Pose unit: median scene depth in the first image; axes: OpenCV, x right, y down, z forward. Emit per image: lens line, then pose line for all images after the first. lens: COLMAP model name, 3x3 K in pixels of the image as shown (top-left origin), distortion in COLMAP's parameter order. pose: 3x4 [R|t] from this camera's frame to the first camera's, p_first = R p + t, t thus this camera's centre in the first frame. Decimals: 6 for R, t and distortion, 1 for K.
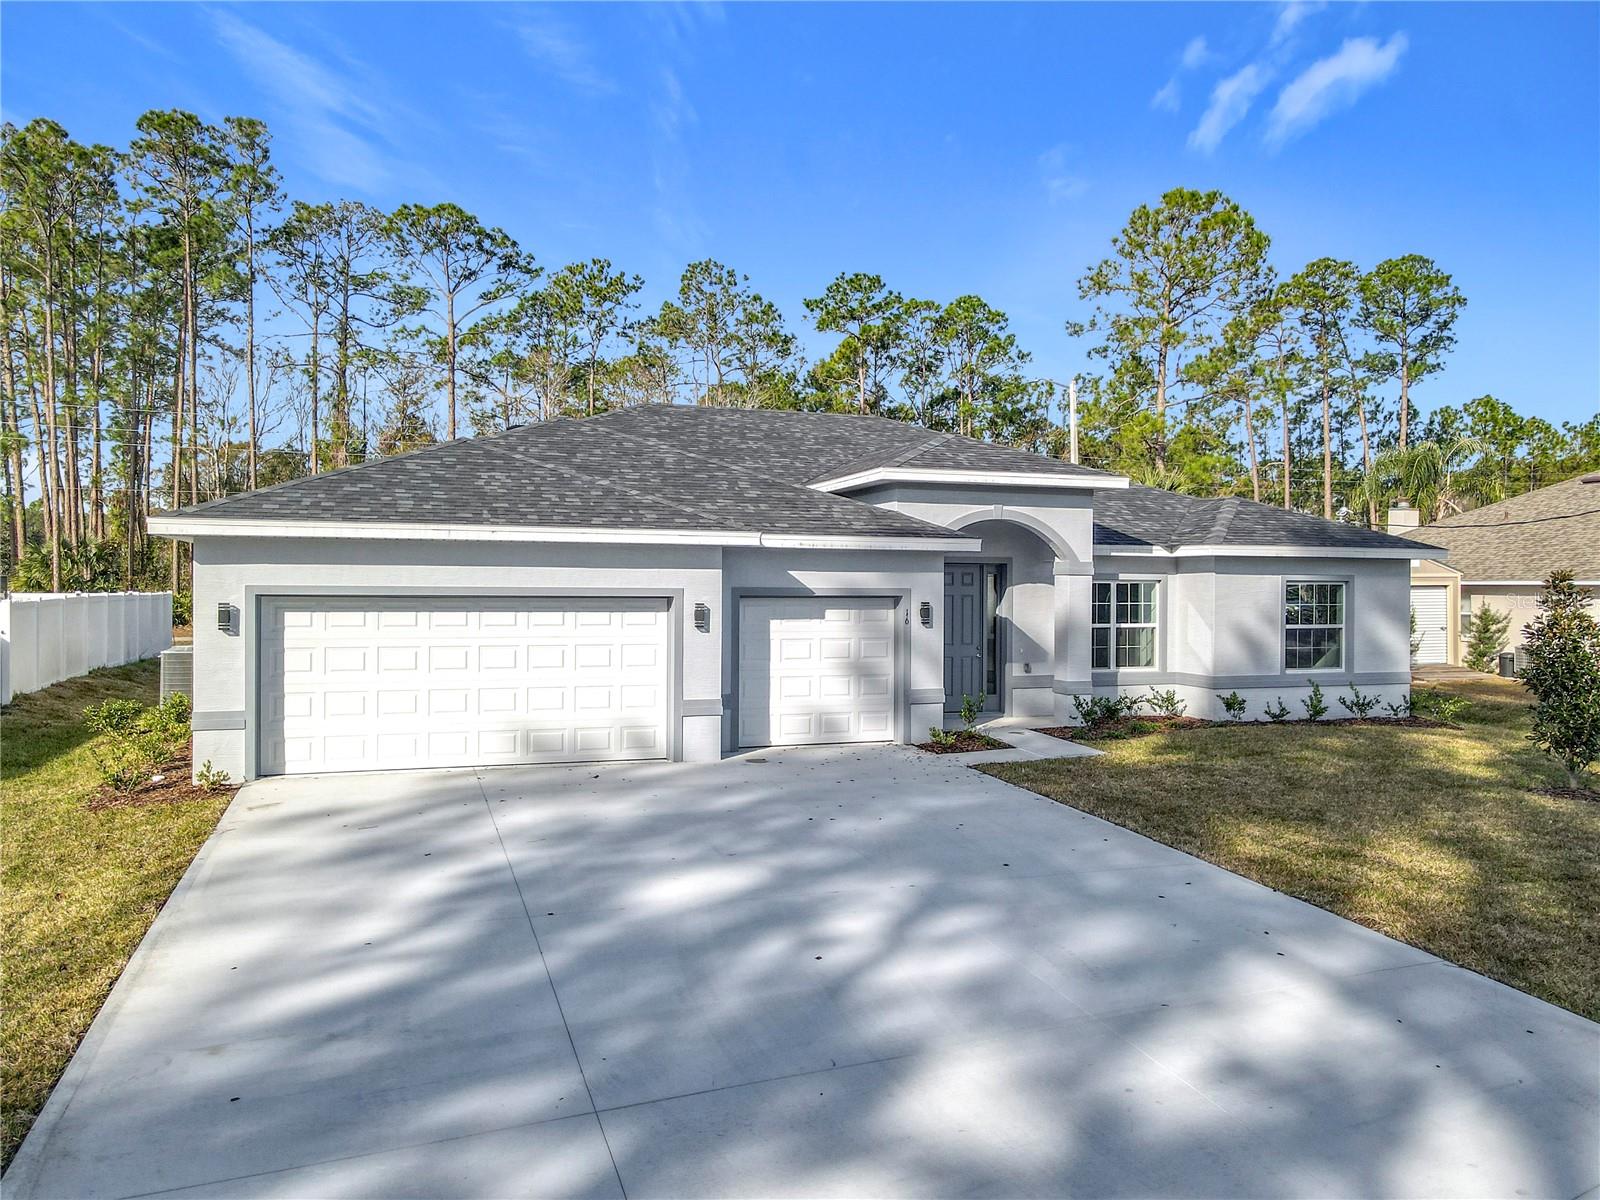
lens RADIAL K [[1201.0, 0, 806.8], [0, 1201.0, 590.6], [0, 0, 1]] dist [0.008762, 0.003401]
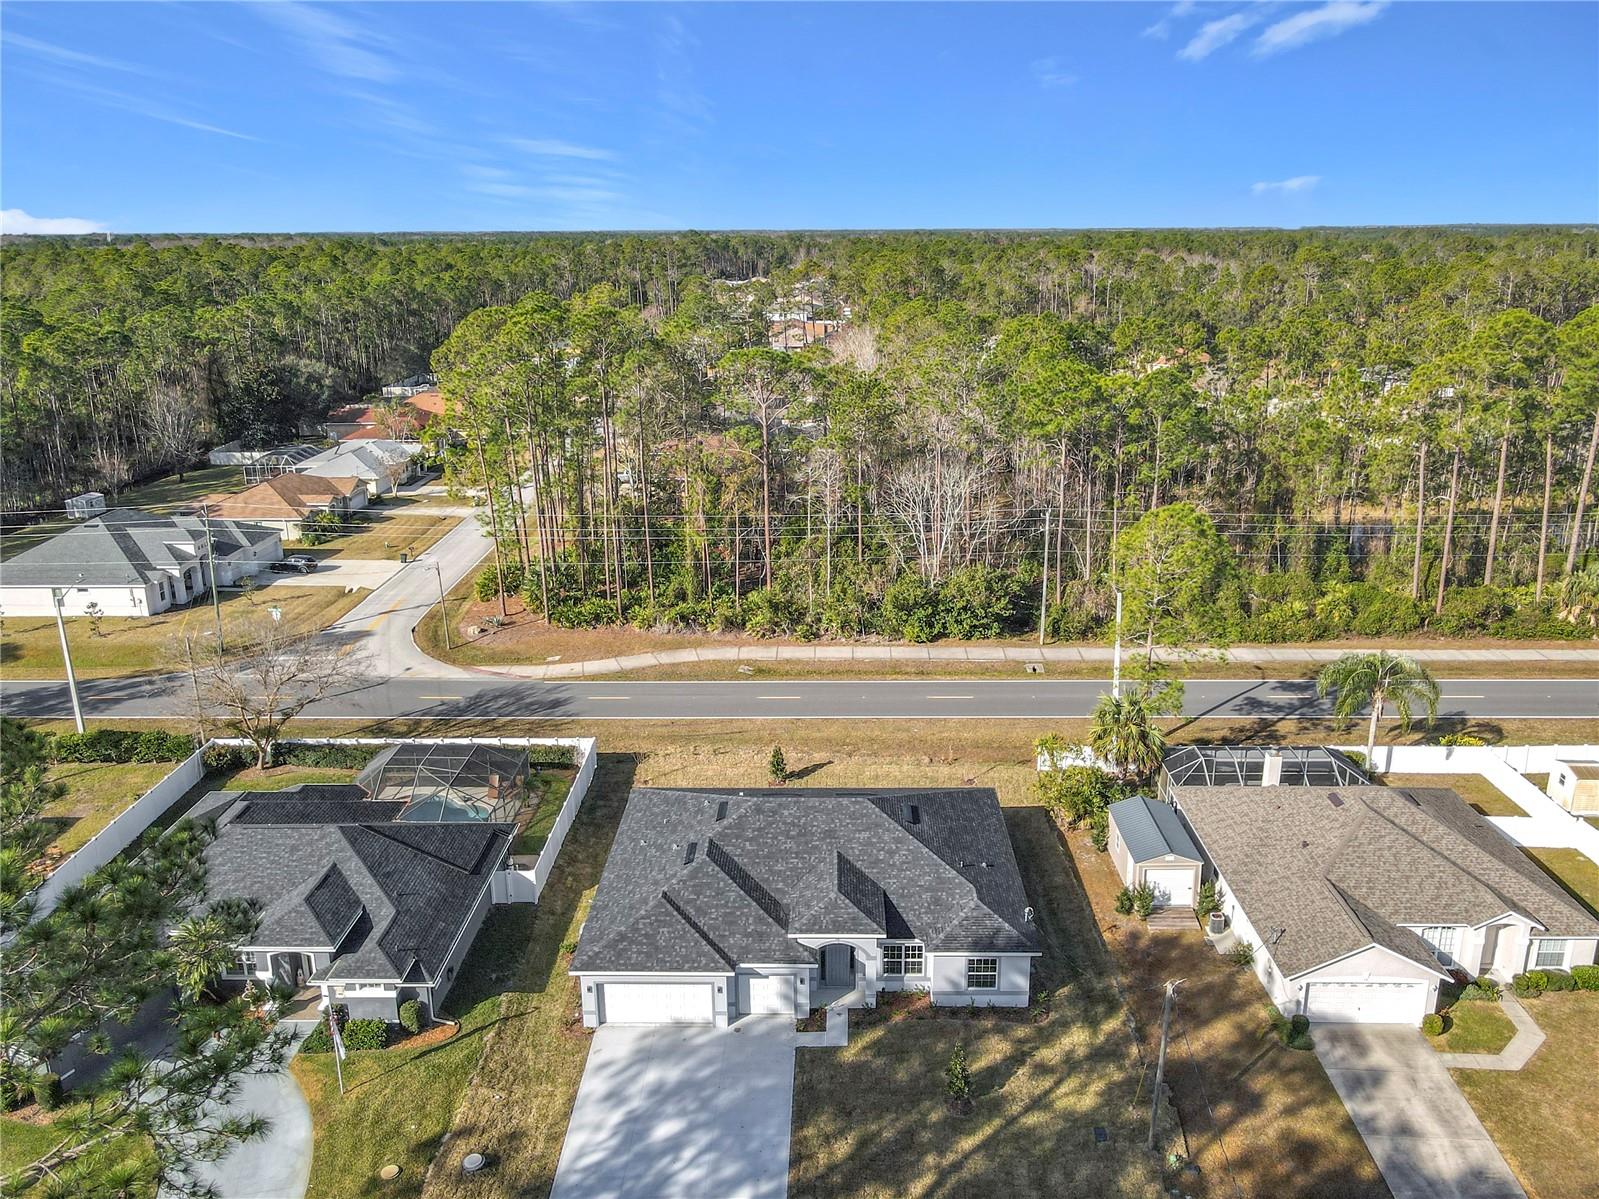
lens RADIAL K [[1200.2, 0, 806.3], [0, 1200.2, 590.1], [0, 0, 1]] dist [0.008762, 0.003401]
pose [[0.935789, 0.083911, -0.342428, 0.950513], [0.018558, 0.958194, 0.285518, -1.596522], [0.352071, -0.273539, 0.895110, -1.262358]]
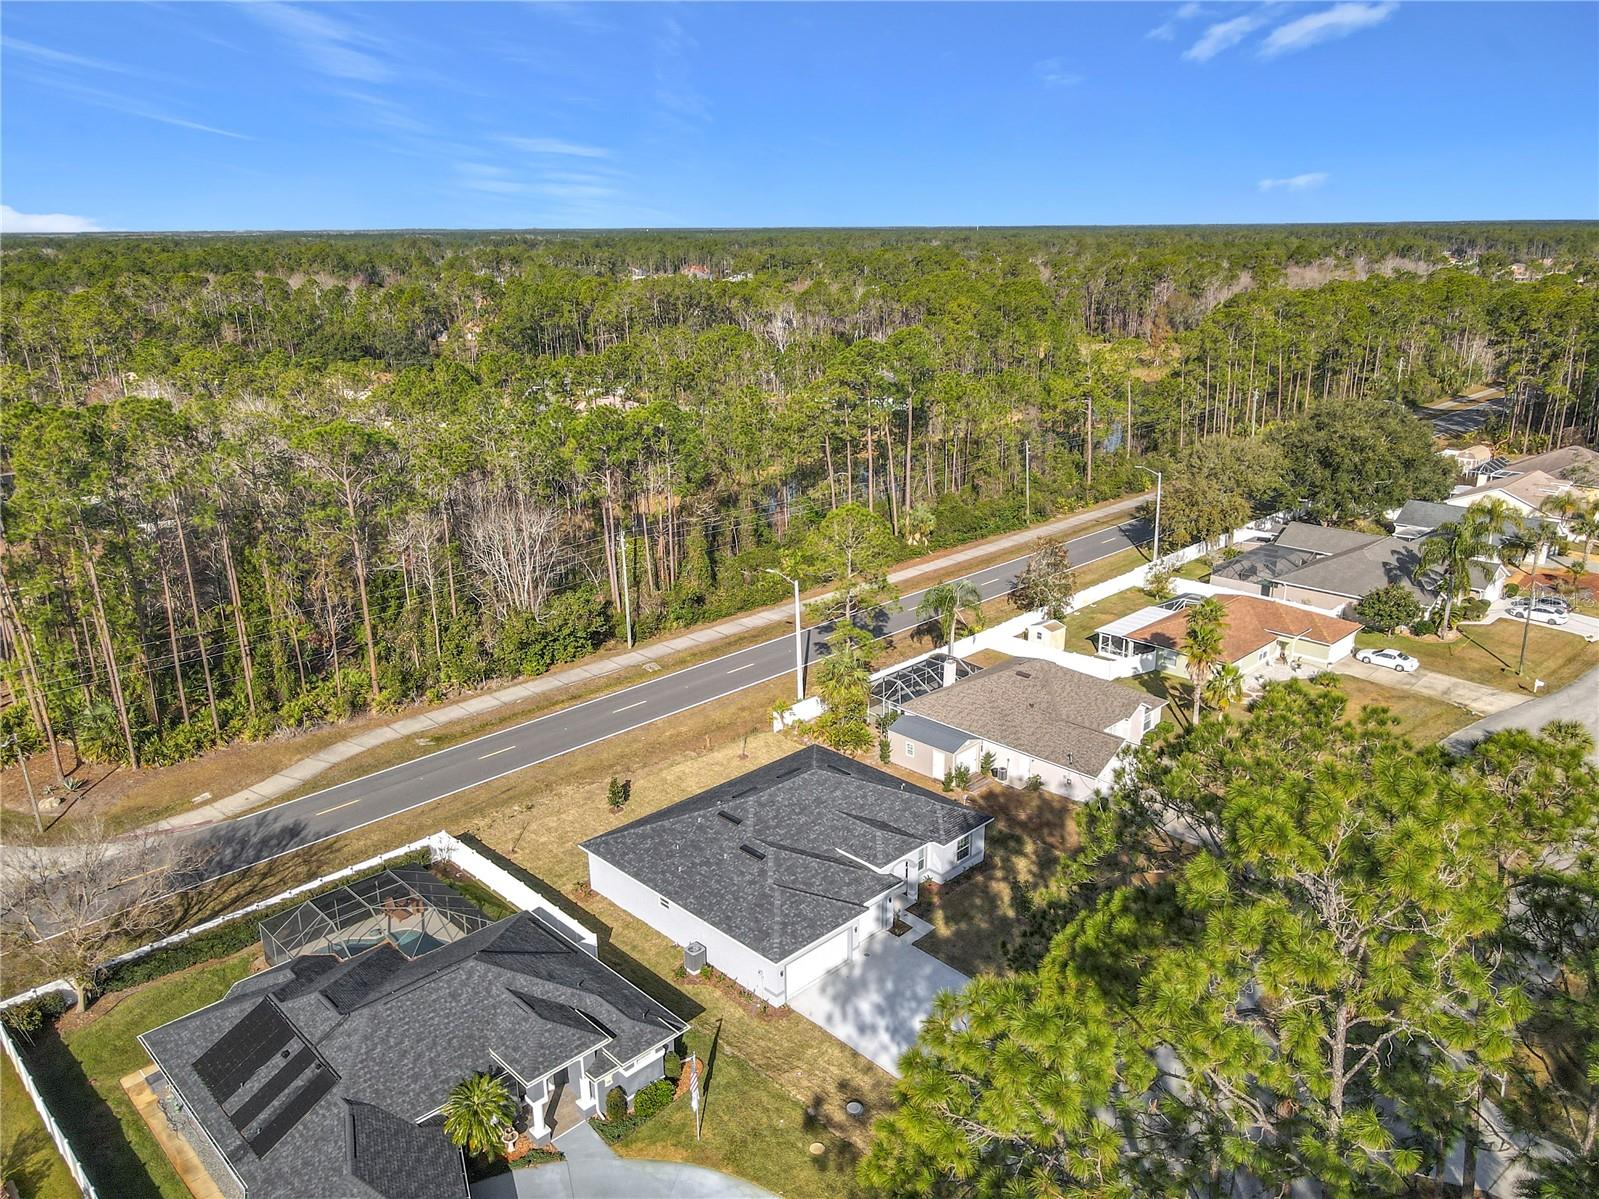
lens RADIAL K [[1194.8, 0, 786.6], [0, 1194.8, 592.3], [0, 0, 1]] dist [-0.004915, 0.074106]
pose [[0.909955, -0.146853, 0.387836, -1.433873], [0.025472, 0.953229, 0.301172, -1.931470], [-0.413925, -0.264174, 0.871136, -1.811357]]
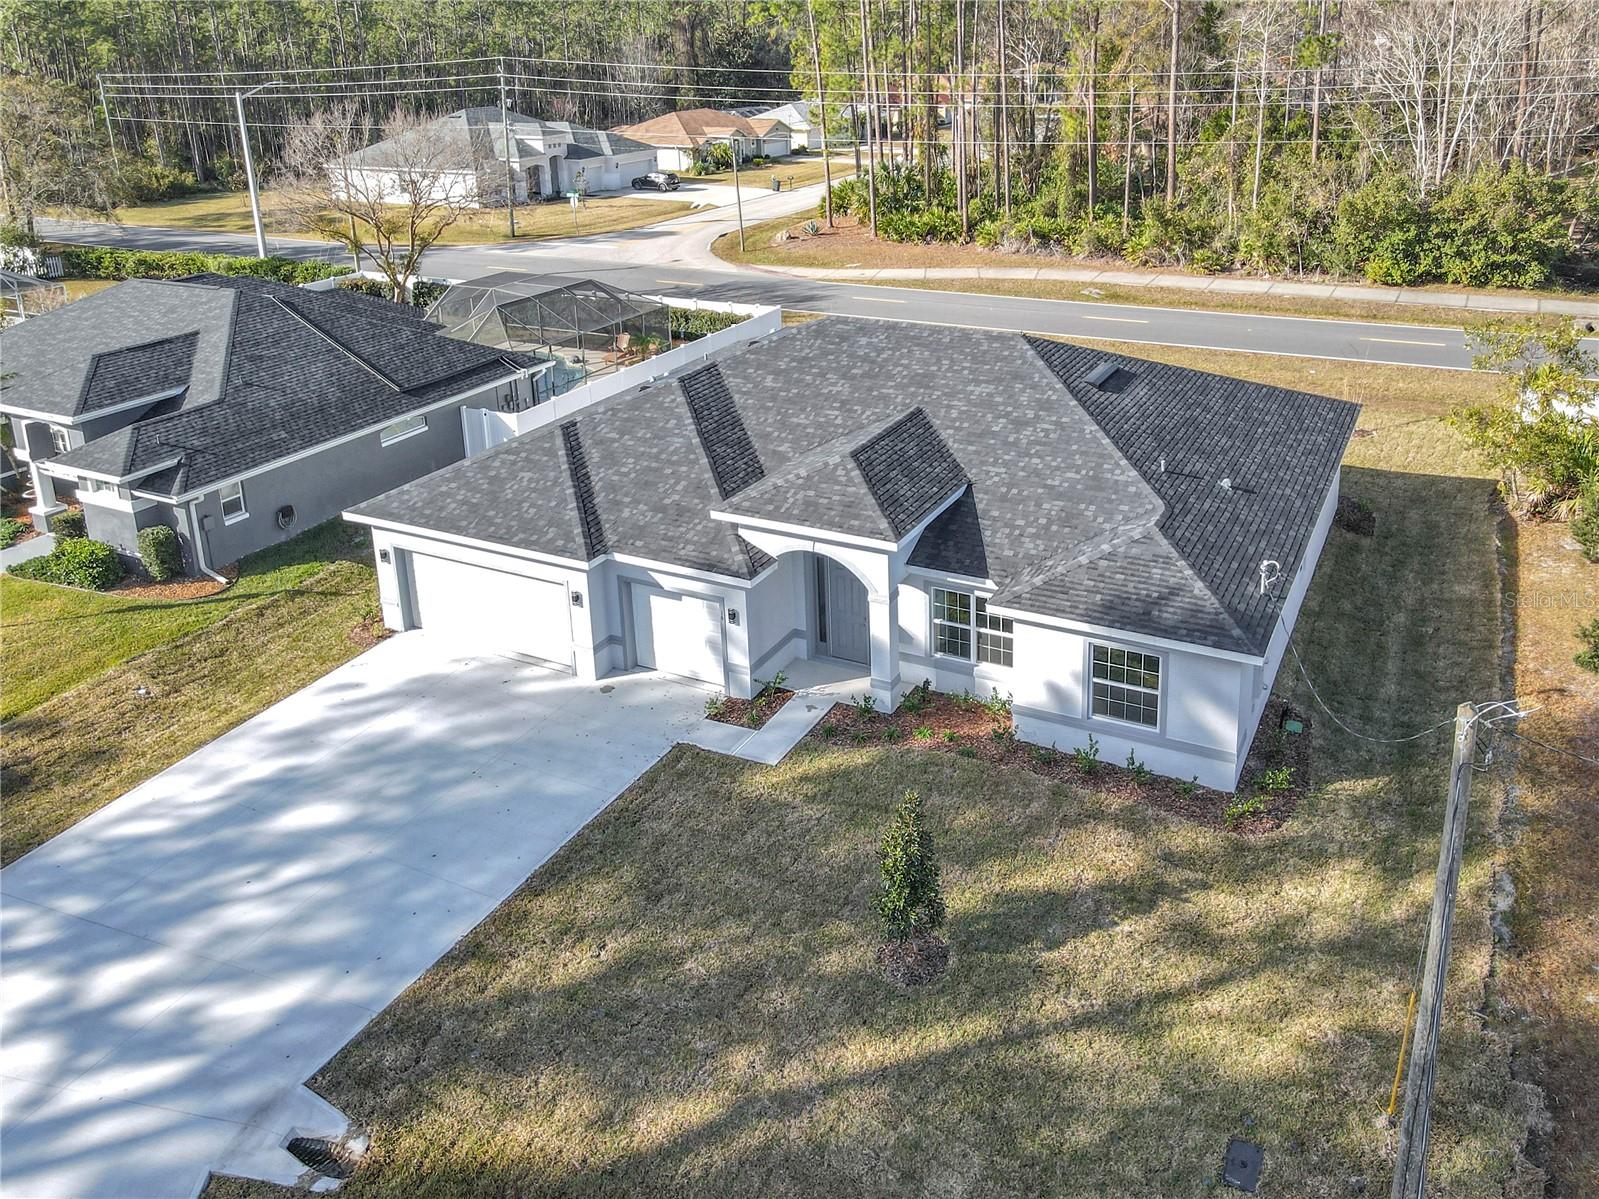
lens RADIAL K [[1250.5, 0, 859.6], [0, 1250.5, 419.5], [0, 0, 1]] dist [0.011745, -0.000229]
pose [[0.694165, 0.193368, -0.693357, 1.064269], [0.027214, 0.955503, 0.293723, -0.569416], [0.719302, -0.222761, 0.658014, 0.180308]]
